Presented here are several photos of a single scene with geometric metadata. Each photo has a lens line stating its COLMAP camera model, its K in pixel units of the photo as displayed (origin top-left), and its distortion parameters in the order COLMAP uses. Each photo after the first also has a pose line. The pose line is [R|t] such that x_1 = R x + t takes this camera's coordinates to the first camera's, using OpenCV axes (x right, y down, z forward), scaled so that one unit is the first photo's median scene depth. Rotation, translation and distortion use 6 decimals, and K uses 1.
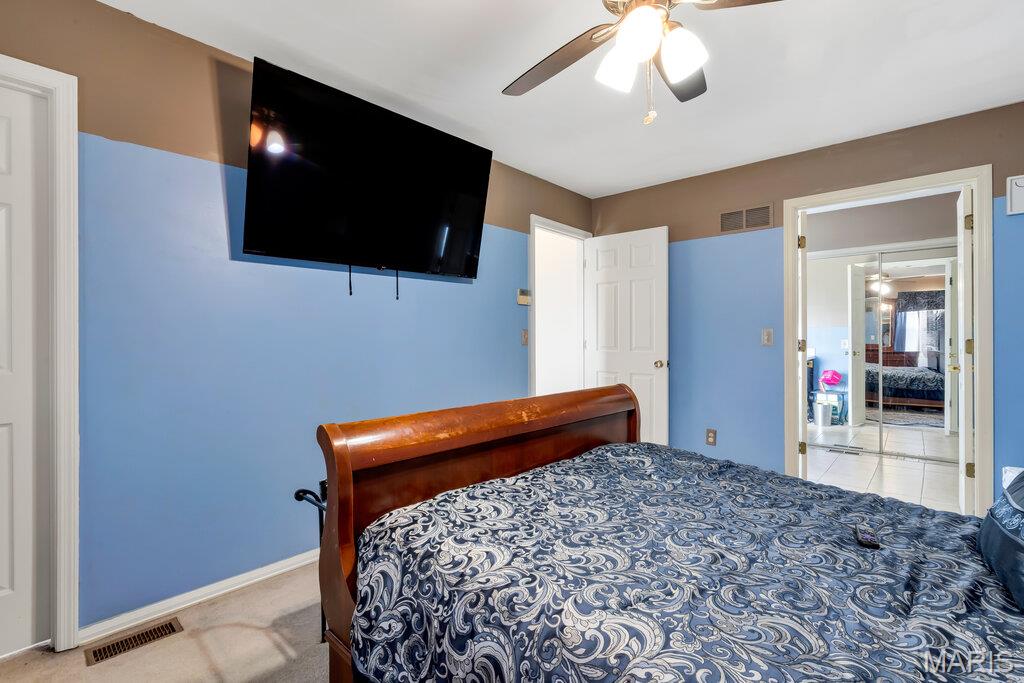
lens RADIAL K [[466.9, 0, 506.7], [0, 466.9, 341.7], [0, 0, 1]] dist [-0.001717, -0.000187]
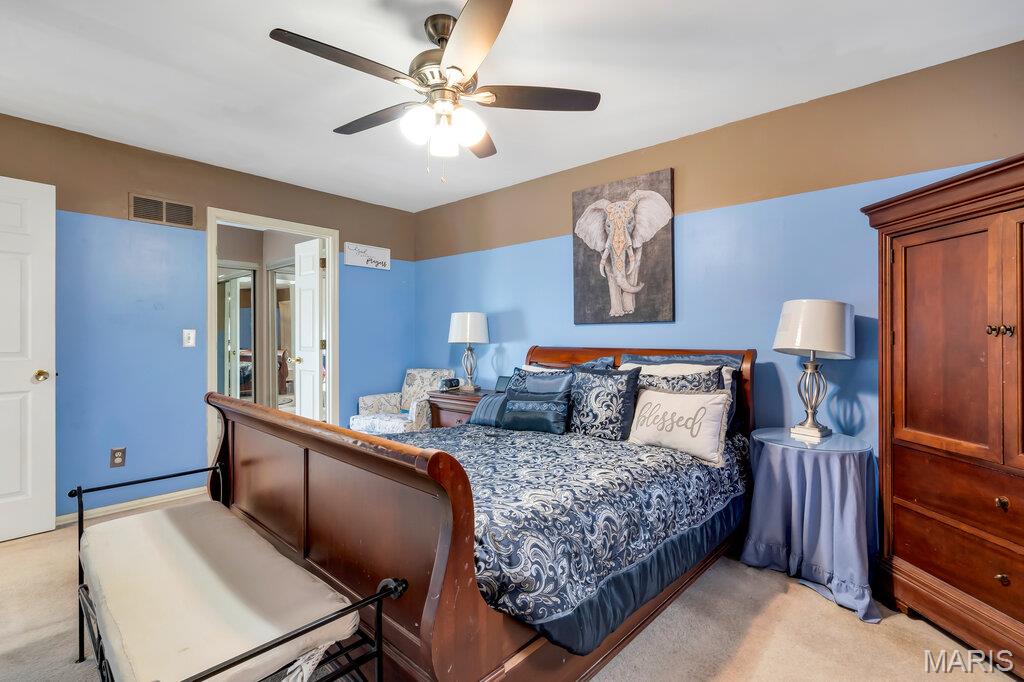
lens RADIAL K [[466.9, 0, 506.8], [0, 466.9, 338.4], [0, 0, 1]] dist [-0.001717, -0.000187]
pose [[-0.014073, 0.004301, 0.999892, -0.453840], [0.005773, 0.999974, -0.004220, -0.001382], [-0.999884, 0.005713, -0.014097, 0.349352]]
